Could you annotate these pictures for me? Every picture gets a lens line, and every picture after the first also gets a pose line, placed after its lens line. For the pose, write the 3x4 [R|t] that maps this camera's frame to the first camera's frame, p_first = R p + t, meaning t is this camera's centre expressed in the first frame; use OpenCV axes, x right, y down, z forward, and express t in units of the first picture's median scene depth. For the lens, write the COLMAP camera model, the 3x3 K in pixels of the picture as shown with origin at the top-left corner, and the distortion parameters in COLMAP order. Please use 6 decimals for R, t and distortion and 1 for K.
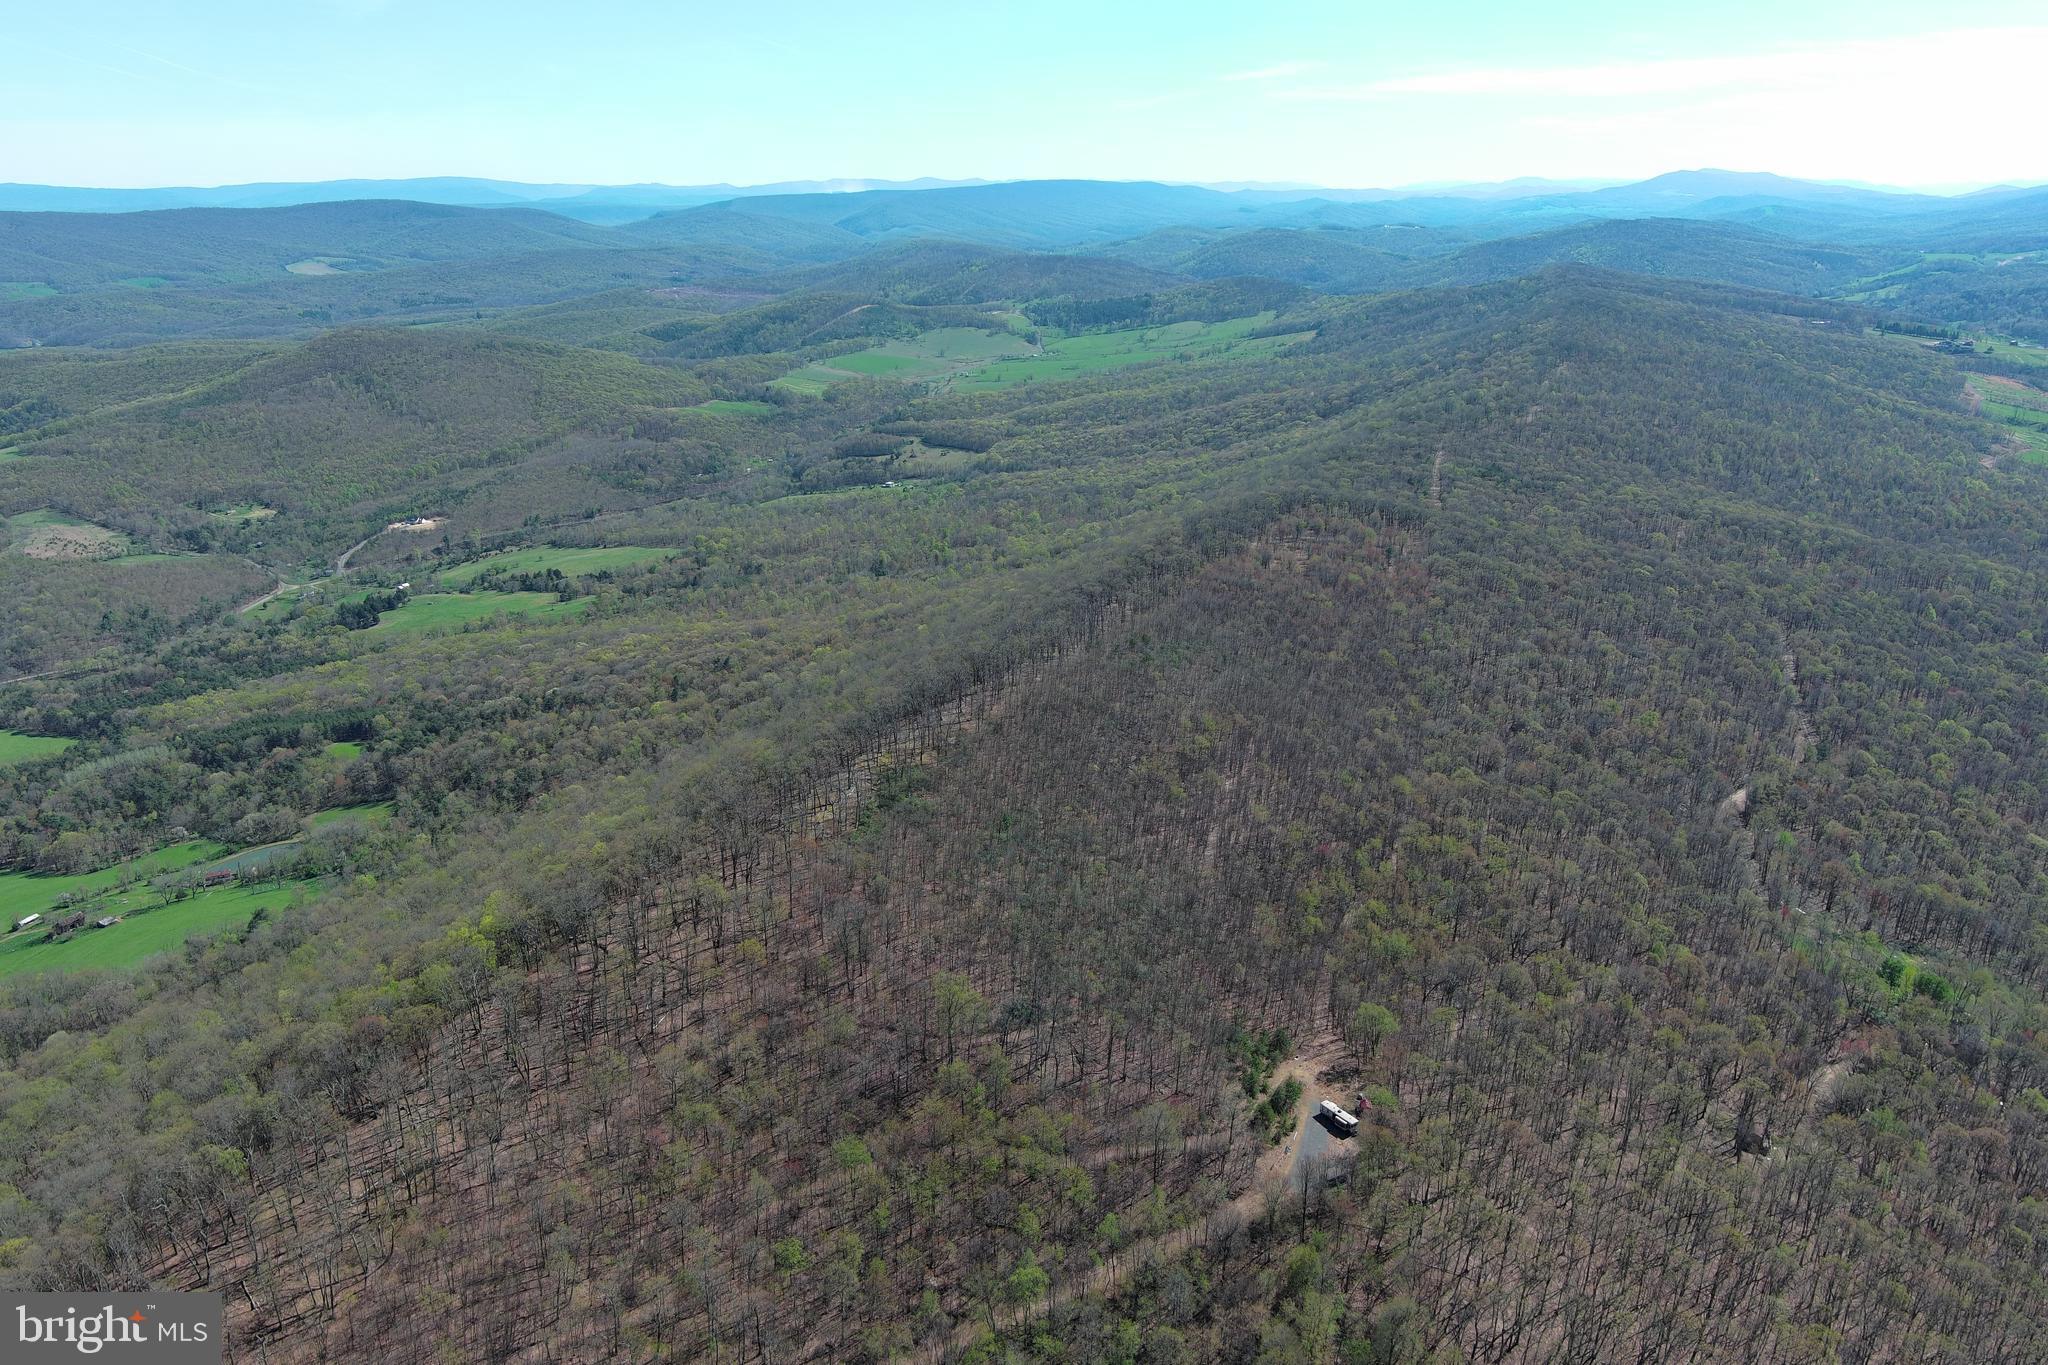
lens RADIAL K [[1586.0, 0, 1024.2], [0, 1586.0, 680.1], [0, 0, 1]] dist [0.024189, -0.019590]
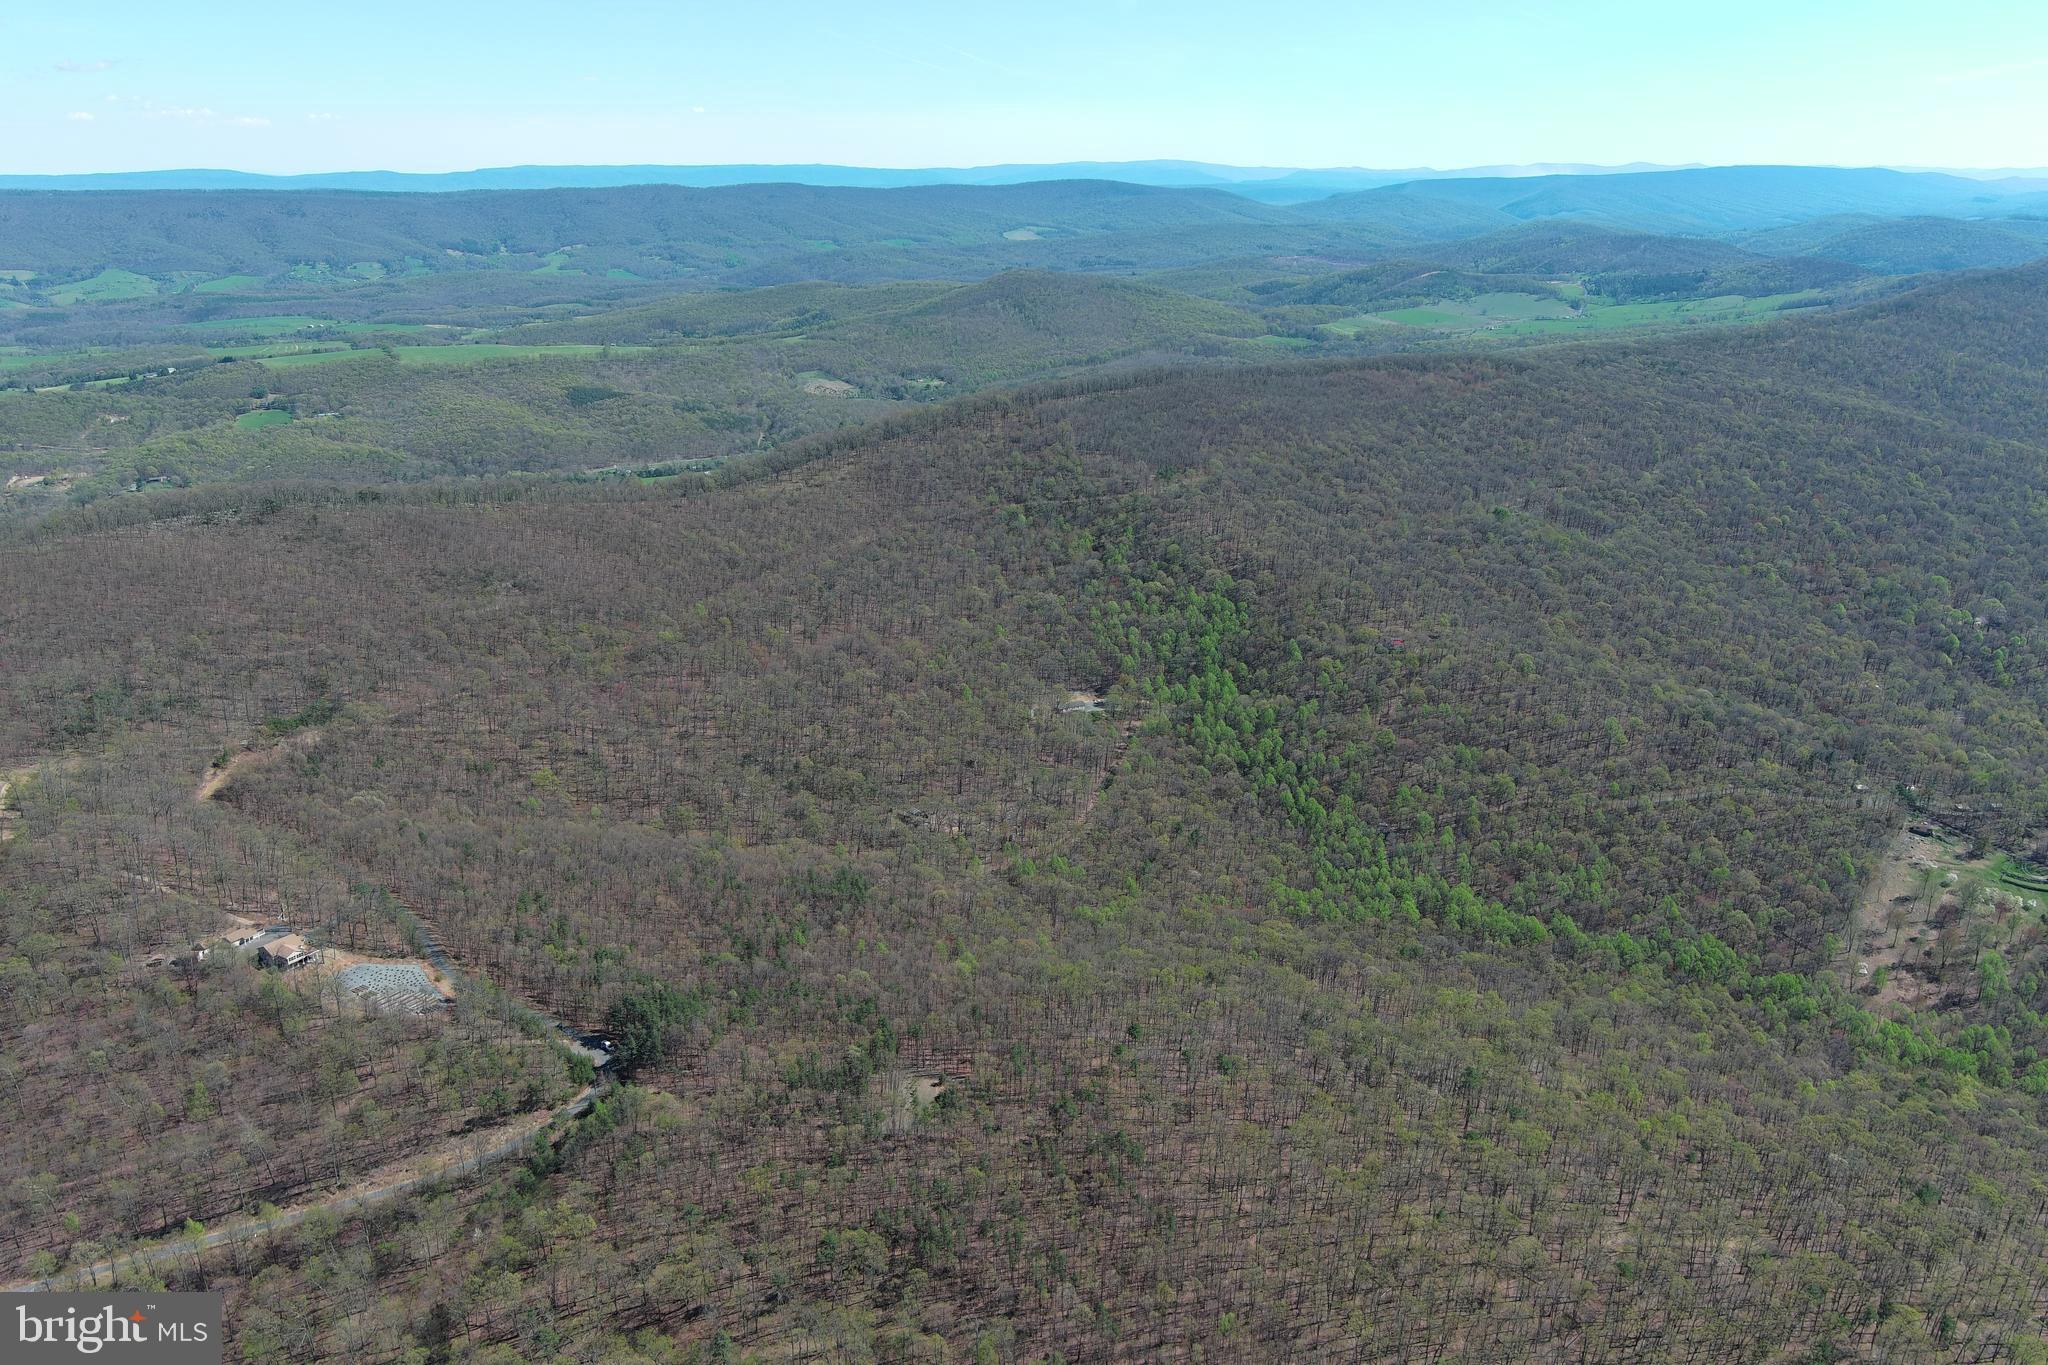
lens RADIAL K [[1586.0, 0, 1008.5], [0, 1586.0, 662.3], [0, 0, 1]] dist [0.024189, -0.019590]
pose [[0.909057, 0.131987, -0.395215, 0.118447], [-0.132221, 0.990858, 0.026780, 0.060379], [0.395137, 0.027911, 0.918198, -0.194711]]
